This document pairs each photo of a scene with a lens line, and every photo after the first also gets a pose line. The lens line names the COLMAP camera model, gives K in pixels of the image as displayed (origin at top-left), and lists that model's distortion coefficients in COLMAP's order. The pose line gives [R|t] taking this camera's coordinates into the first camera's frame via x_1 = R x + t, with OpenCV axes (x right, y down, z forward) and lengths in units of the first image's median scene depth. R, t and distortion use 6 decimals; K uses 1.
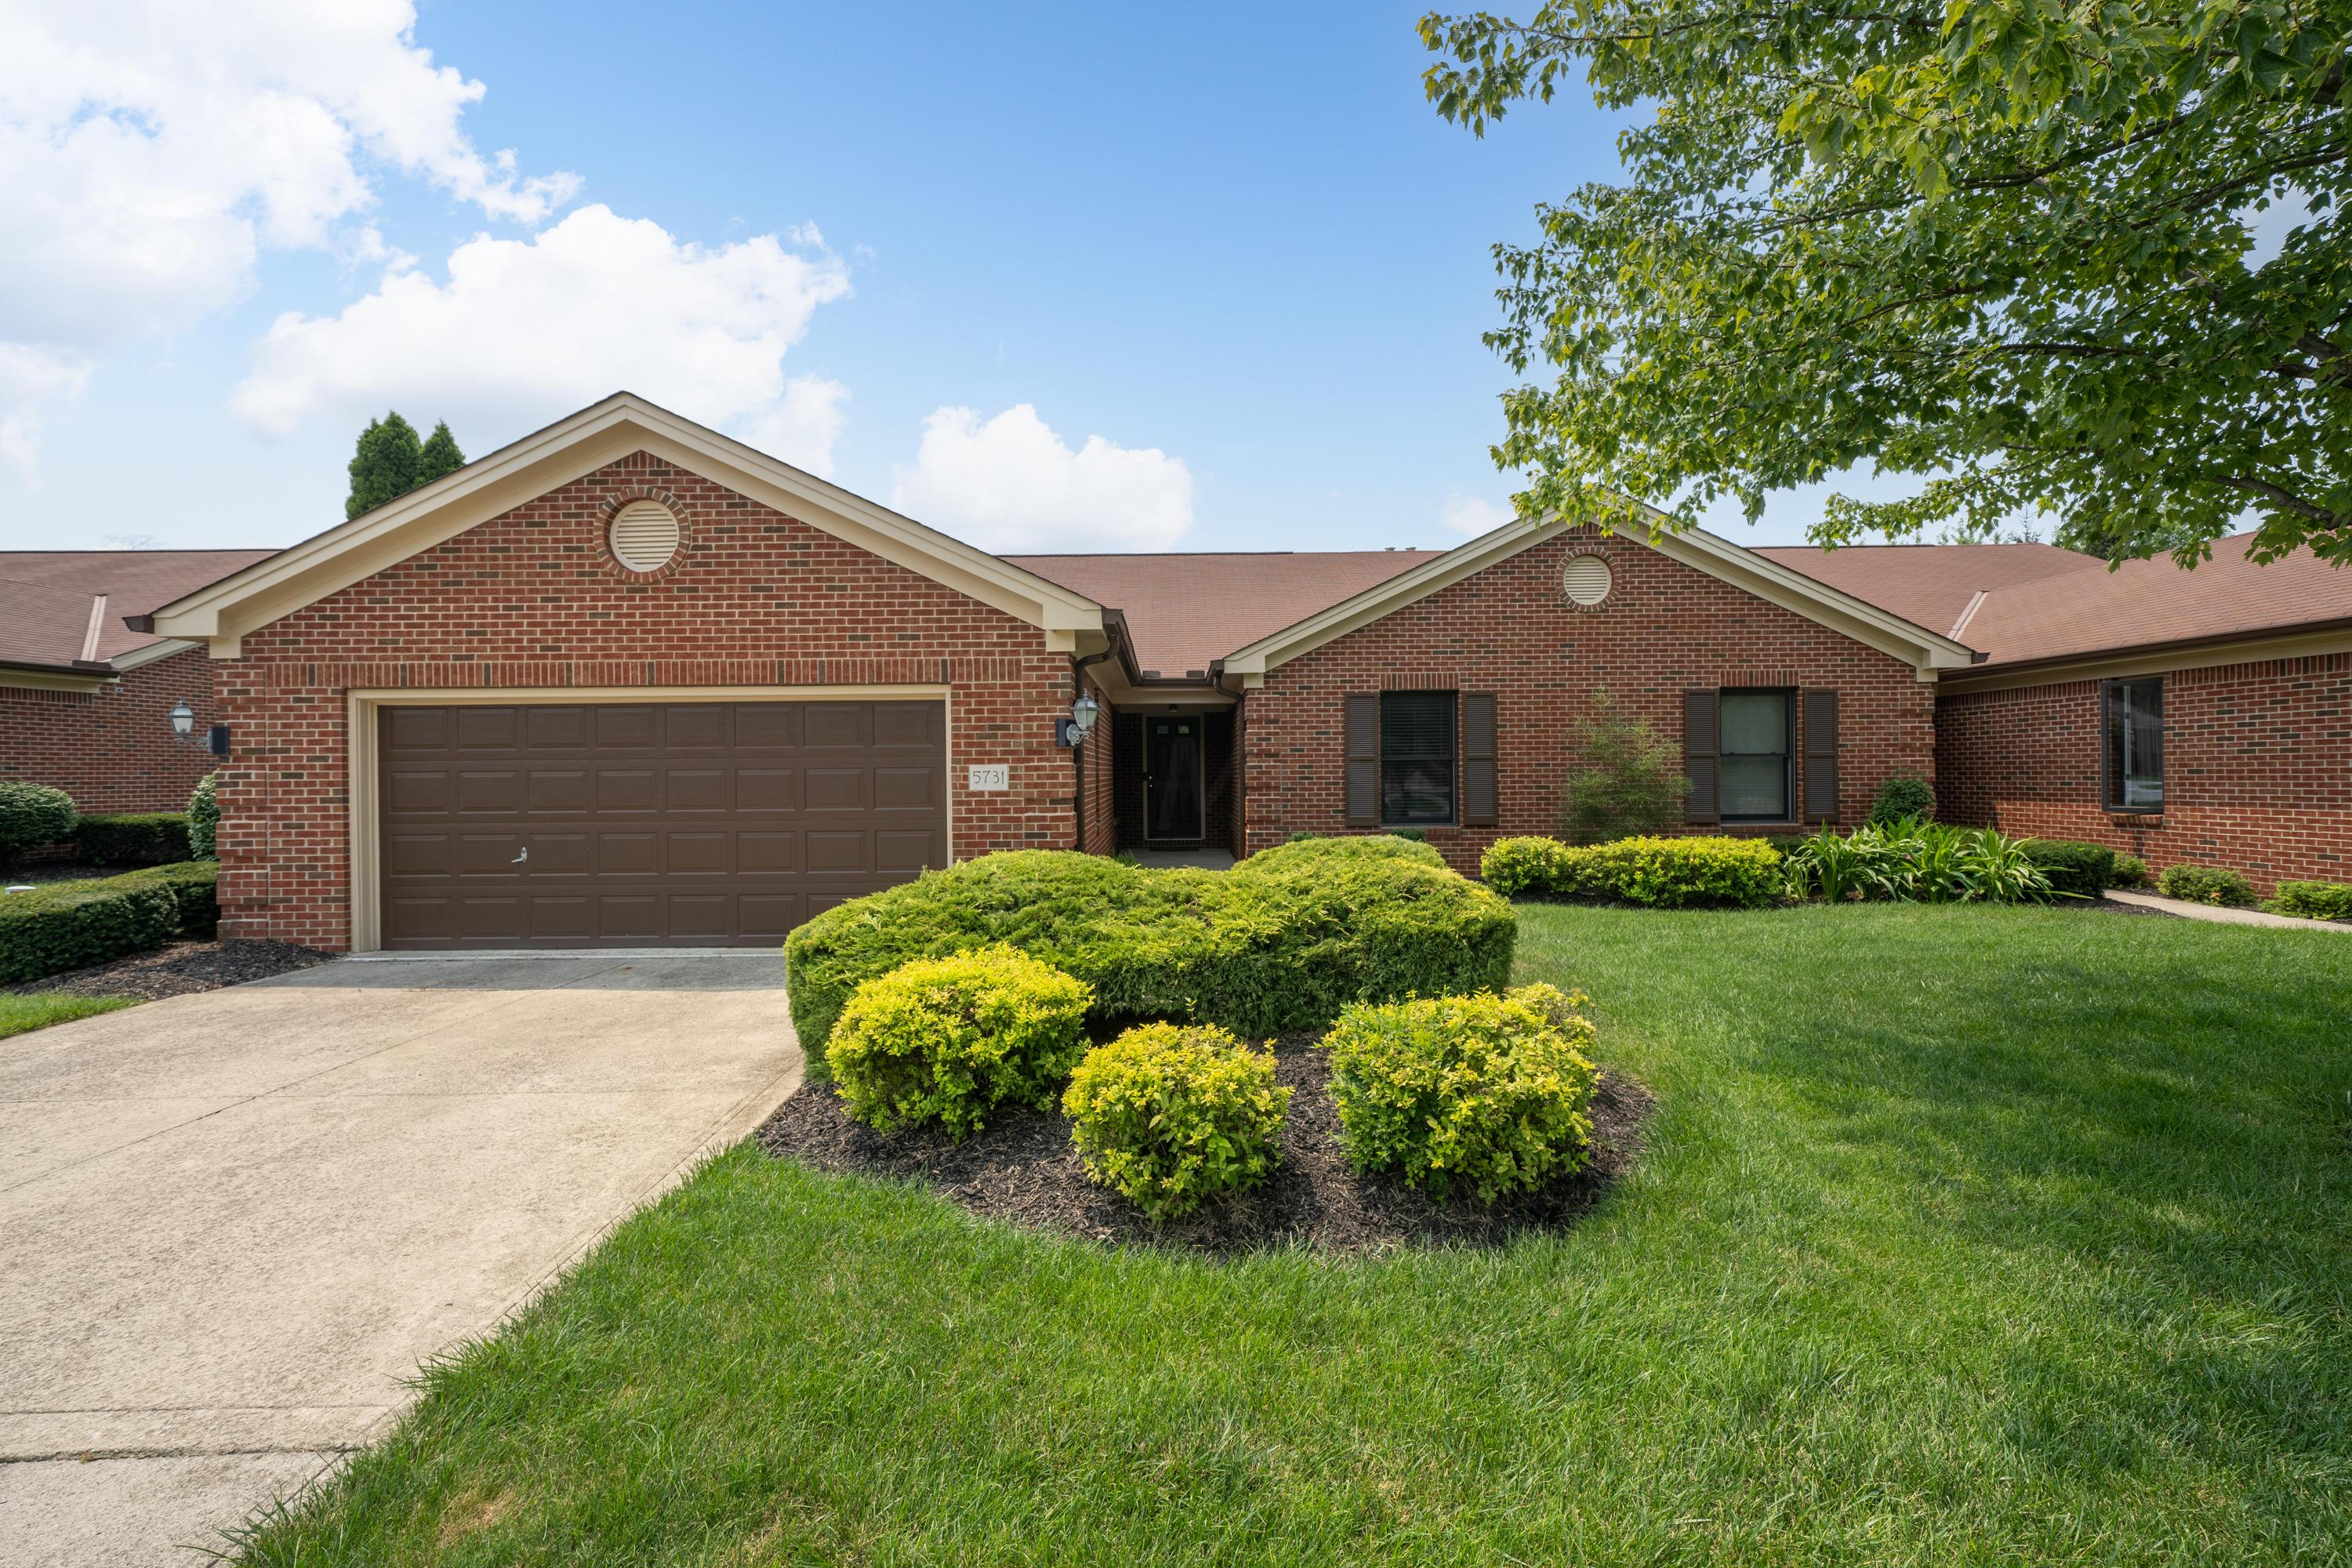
lens RADIAL K [[1062.5, 0, 1167.0], [0, 1062.5, 726.2], [0, 0, 1]] dist [0.000320, 0.000455]
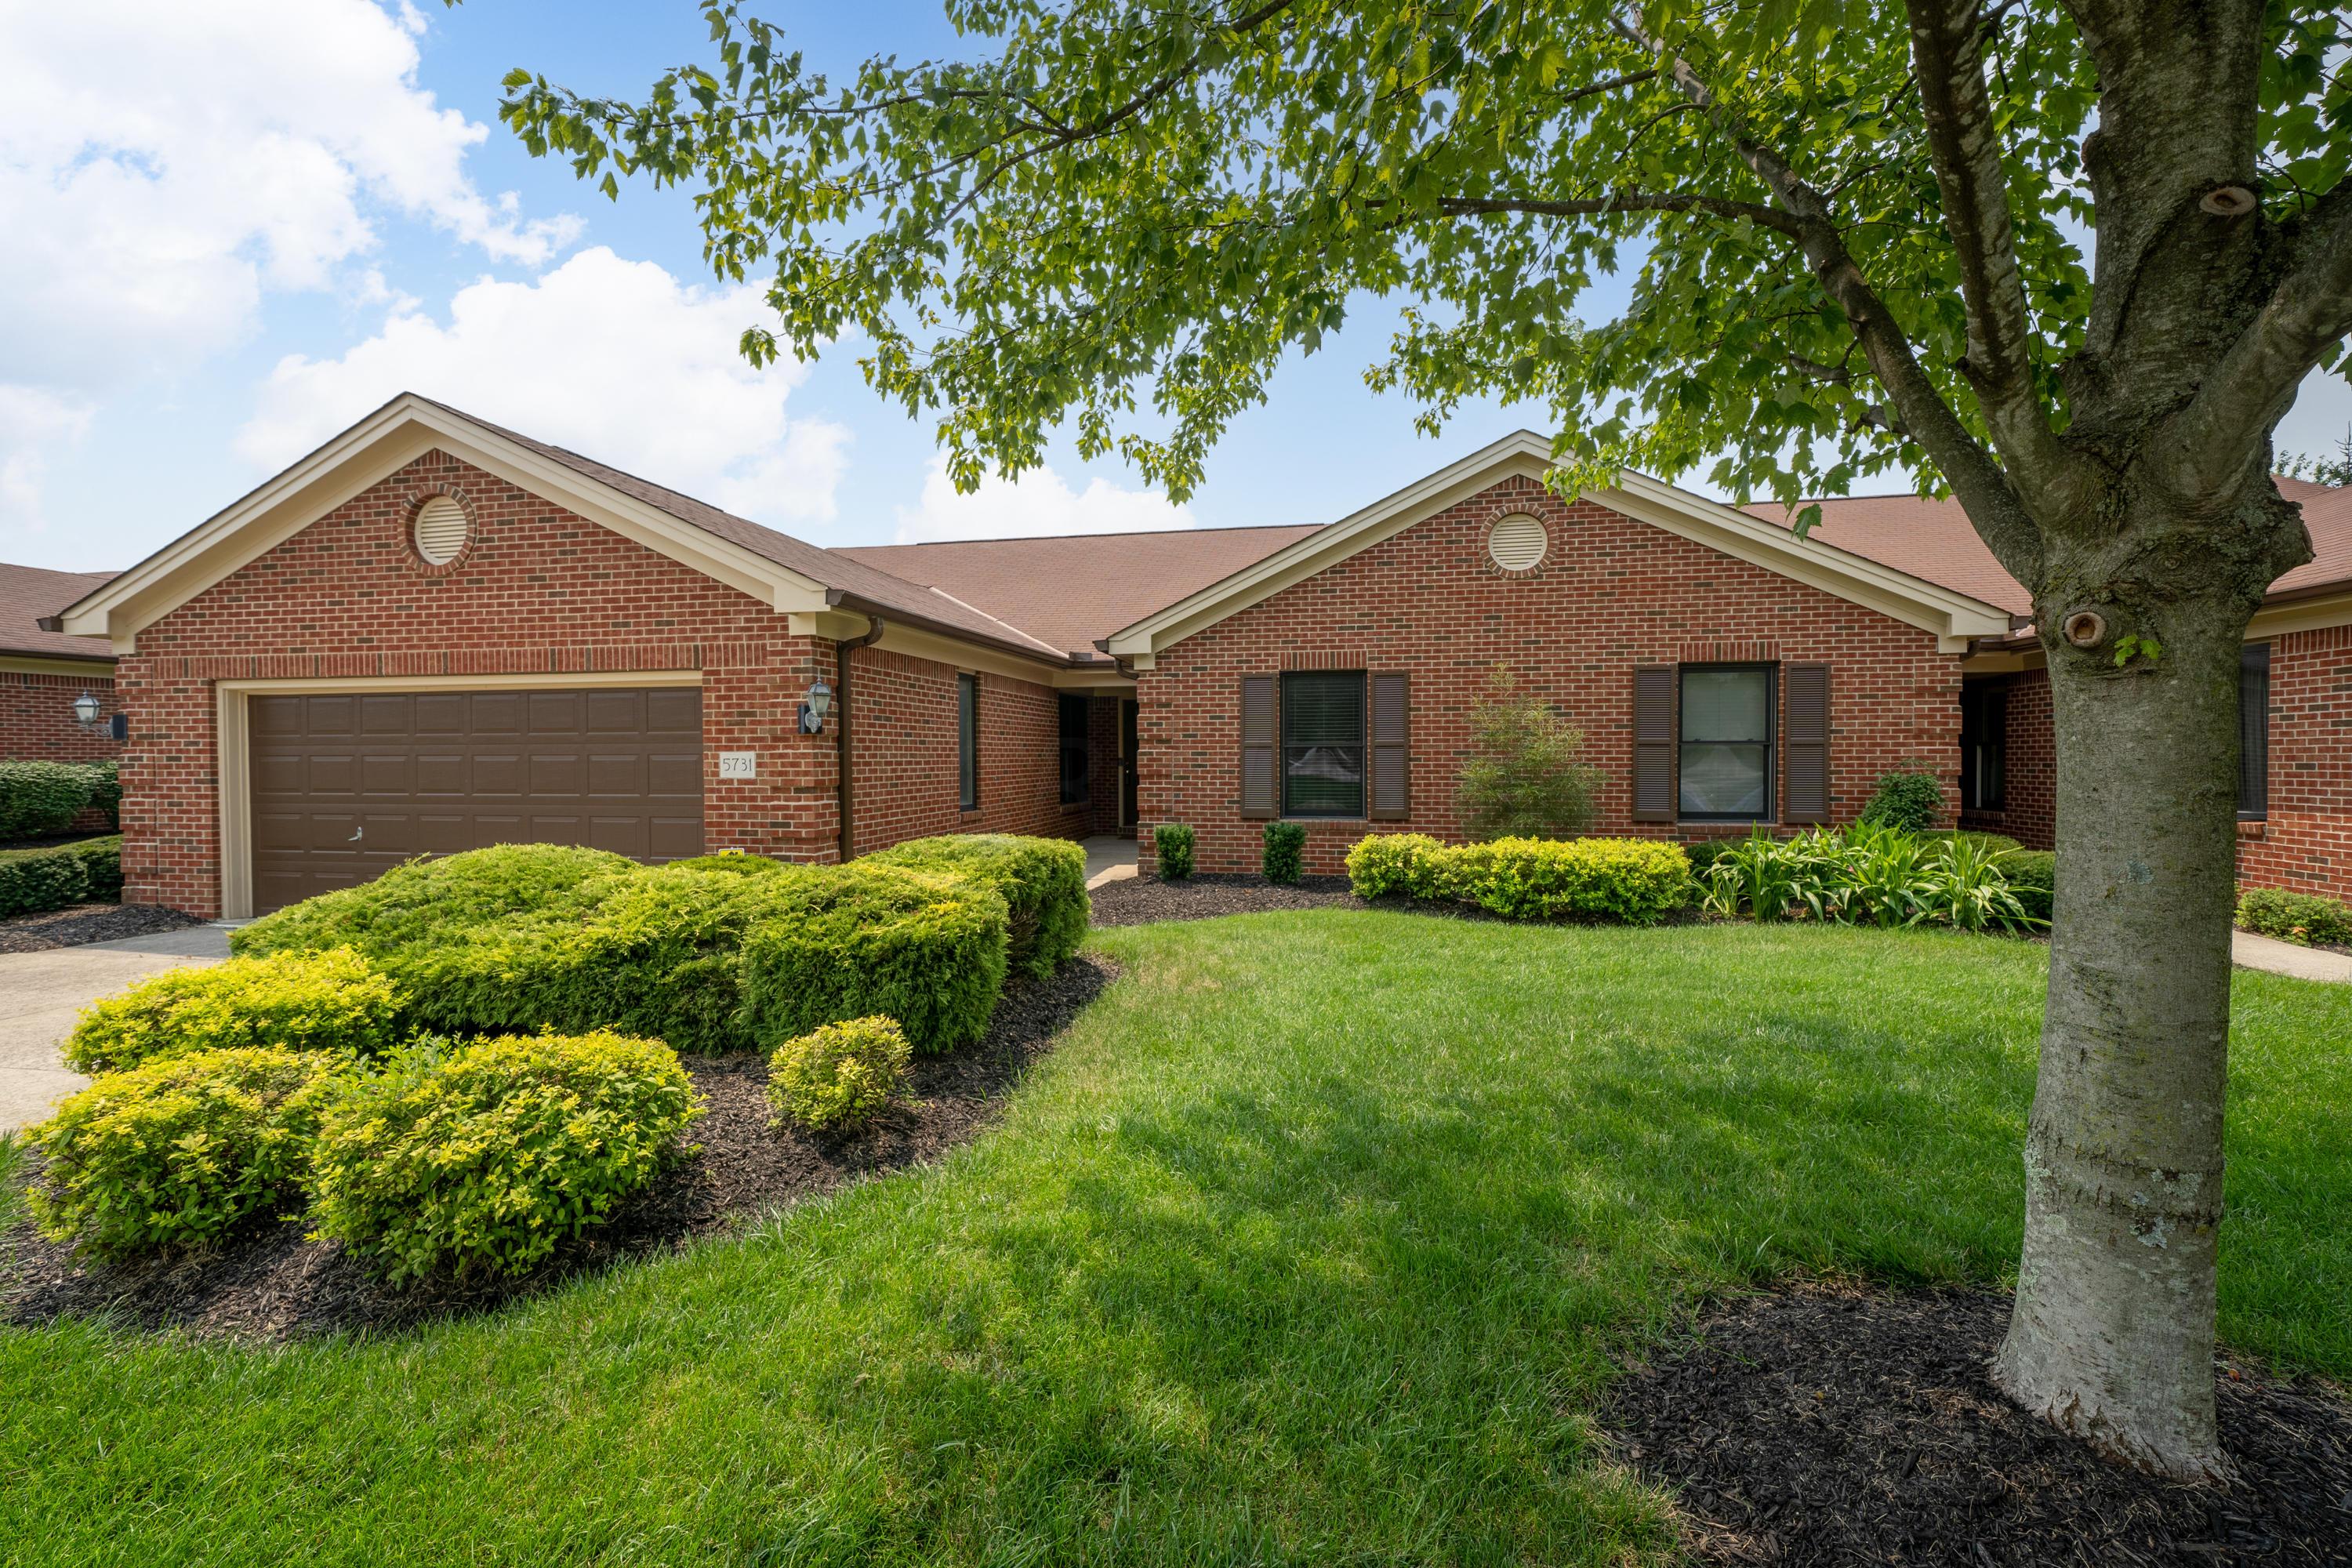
lens RADIAL K [[1062.5, 0, 1167.0], [0, 1062.5, 726.2], [0, 0, 1]] dist [0.000320, 0.000455]
pose [[0.979938, -0.000056, -0.199304, 0.414775], [0.003566, 0.999845, 0.017250, -0.002956], [0.199272, -0.017615, 0.979786, 0.118375]]
